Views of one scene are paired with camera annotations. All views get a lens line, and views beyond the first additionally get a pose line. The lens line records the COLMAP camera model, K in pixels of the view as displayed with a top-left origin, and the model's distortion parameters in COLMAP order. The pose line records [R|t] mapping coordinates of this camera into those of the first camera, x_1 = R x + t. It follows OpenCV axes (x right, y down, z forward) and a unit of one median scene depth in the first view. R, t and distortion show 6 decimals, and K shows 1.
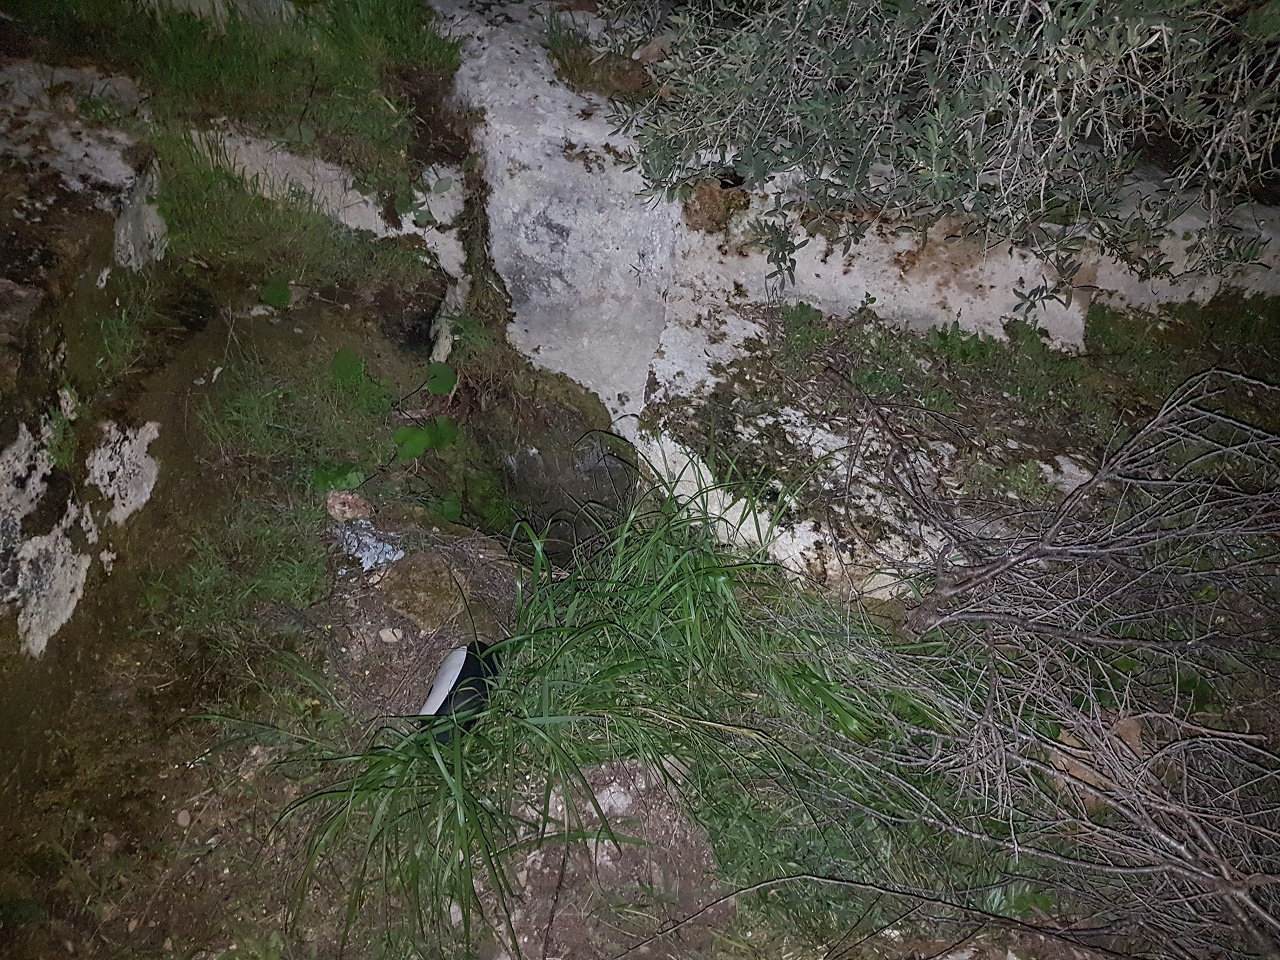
lens RADIAL K [[1051.8, 0, 646.6], [0, 1051.8, 477.4], [0, 0, 1]] dist [-0.025774, 0.029957]
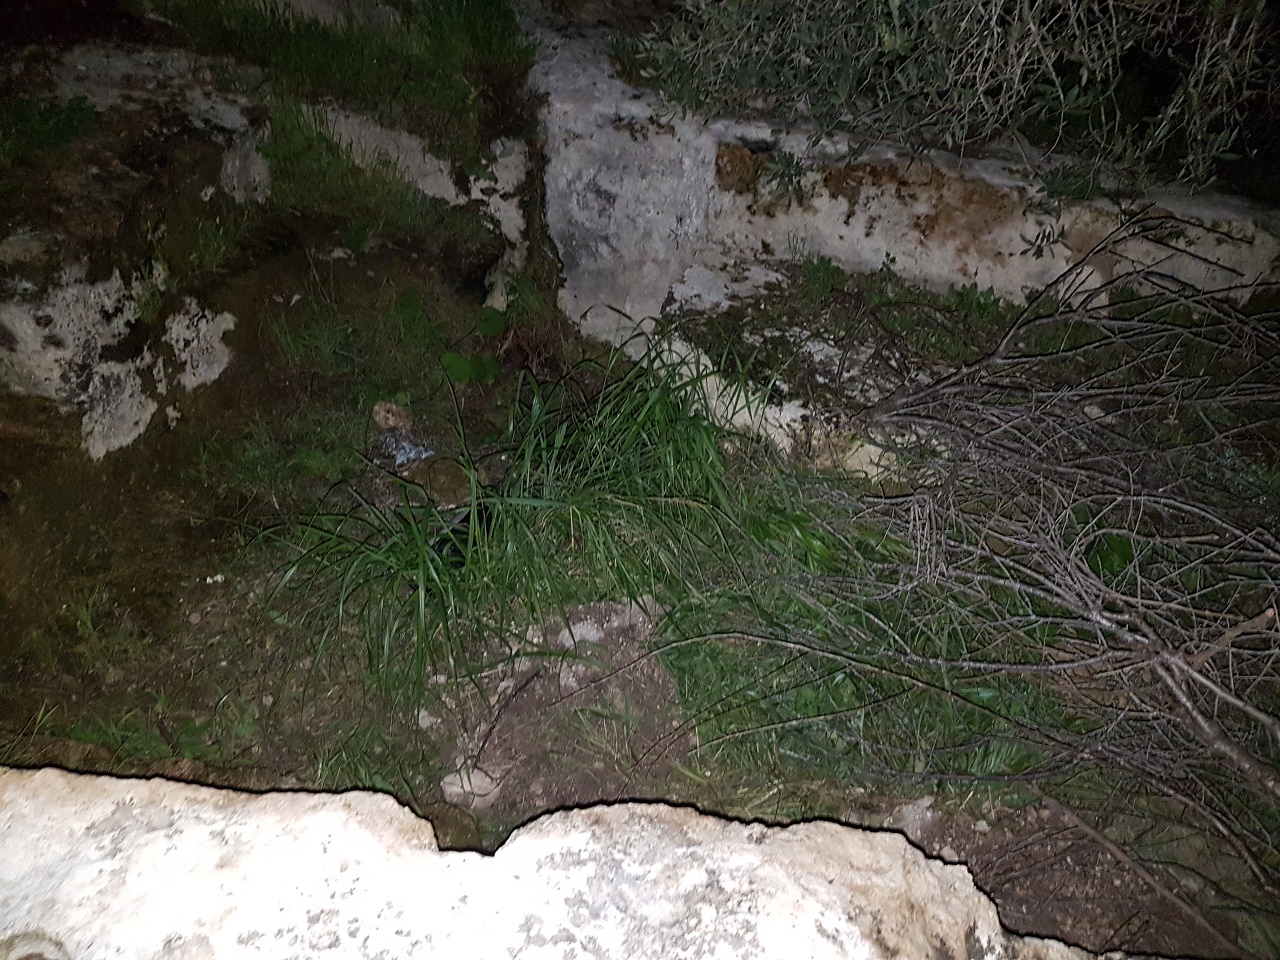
lens RADIAL K [[1051.8, 0, 633.1], [0, 1051.8, 476.6], [0, 0, 1]] dist [-0.025774, 0.029957]
pose [[0.989606, 0.049140, -0.135150, 0.113839], [-0.073224, 0.981035, -0.179467, 0.263994], [0.123768, 0.187498, 0.974436, -0.024601]]
